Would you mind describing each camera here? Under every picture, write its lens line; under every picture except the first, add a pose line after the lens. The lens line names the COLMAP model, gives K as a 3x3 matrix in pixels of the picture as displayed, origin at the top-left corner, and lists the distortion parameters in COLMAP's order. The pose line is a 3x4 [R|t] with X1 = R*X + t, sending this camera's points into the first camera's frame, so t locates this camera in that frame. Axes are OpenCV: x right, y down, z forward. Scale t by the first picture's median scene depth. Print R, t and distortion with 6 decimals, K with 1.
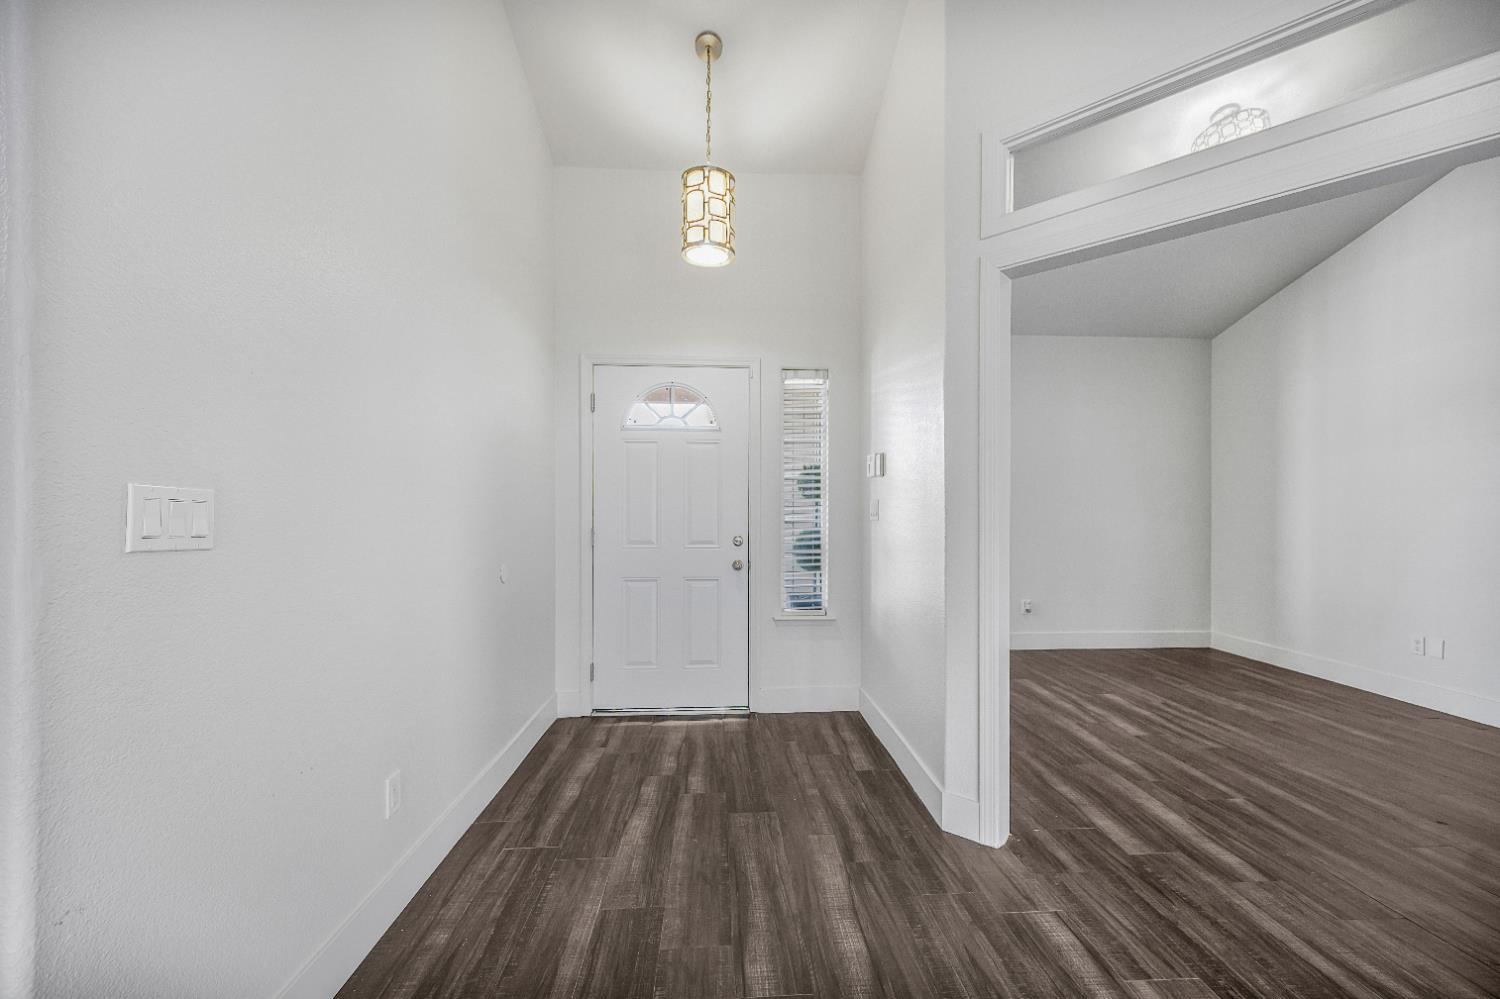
lens RADIAL K [[597.4, 0, 752.7], [0, 597.4, 516.3], [0, 0, 1]] dist [0.001750, -0.000049]
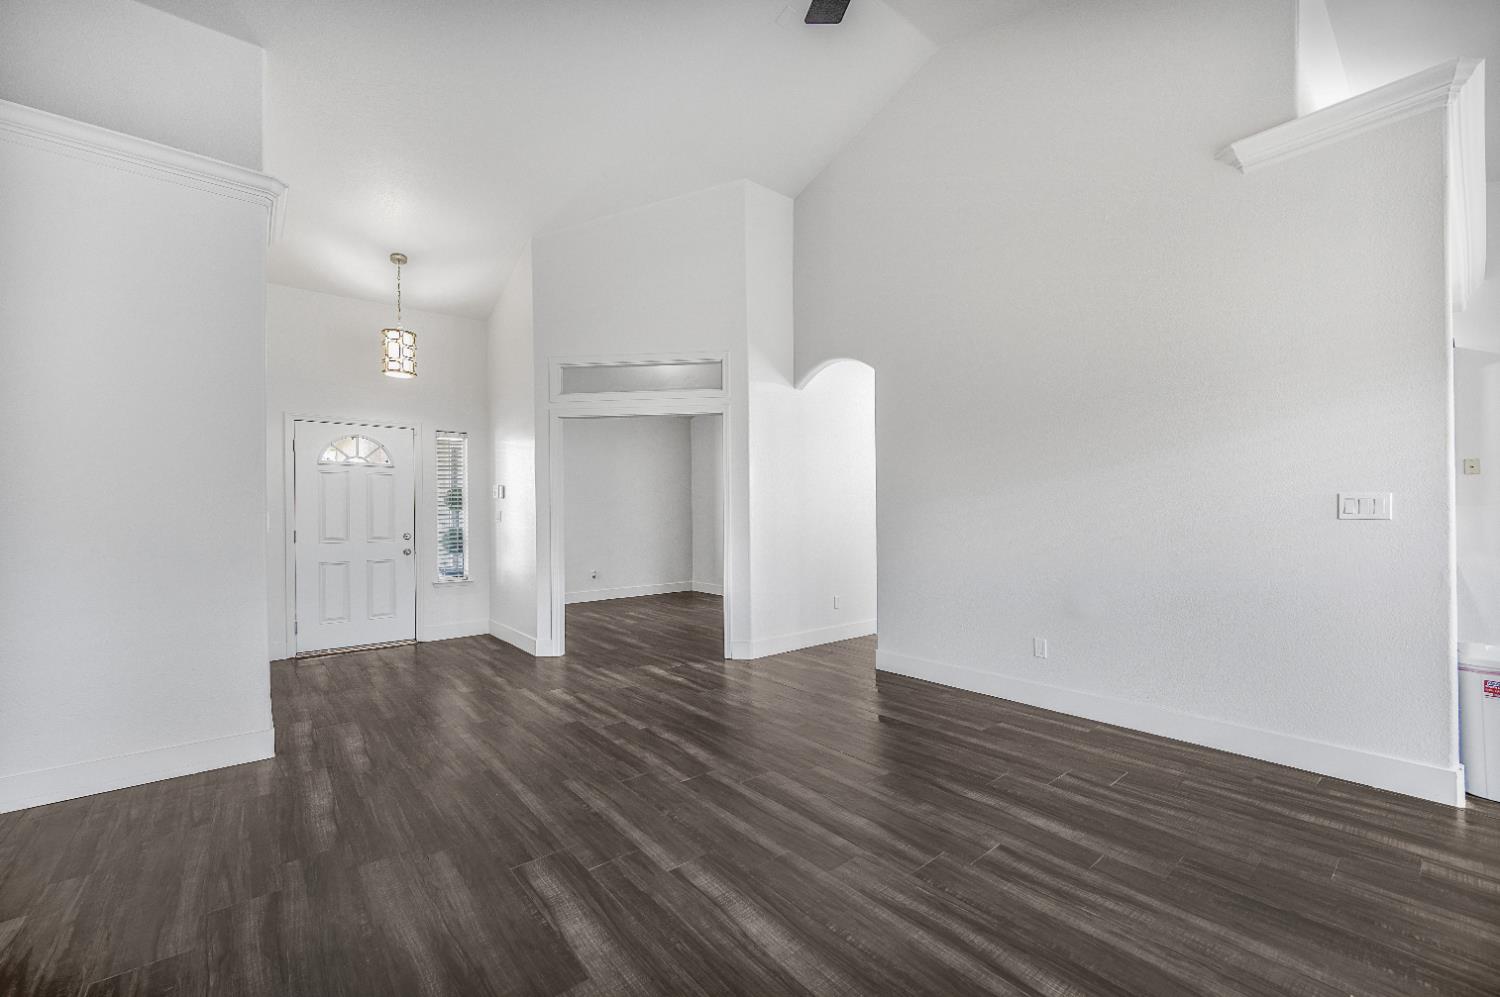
lens RADIAL K [[597.4, 0, 752.7], [0, 597.4, 515.3], [0, 0, 1]] dist [0.001750, -0.000049]
pose [[0.803093, -0.009982, 0.595770, -0.242511], [0.015586, 0.999869, -0.004258, 0.005766], [-0.595650, 0.012705, 0.803143, -0.867578]]
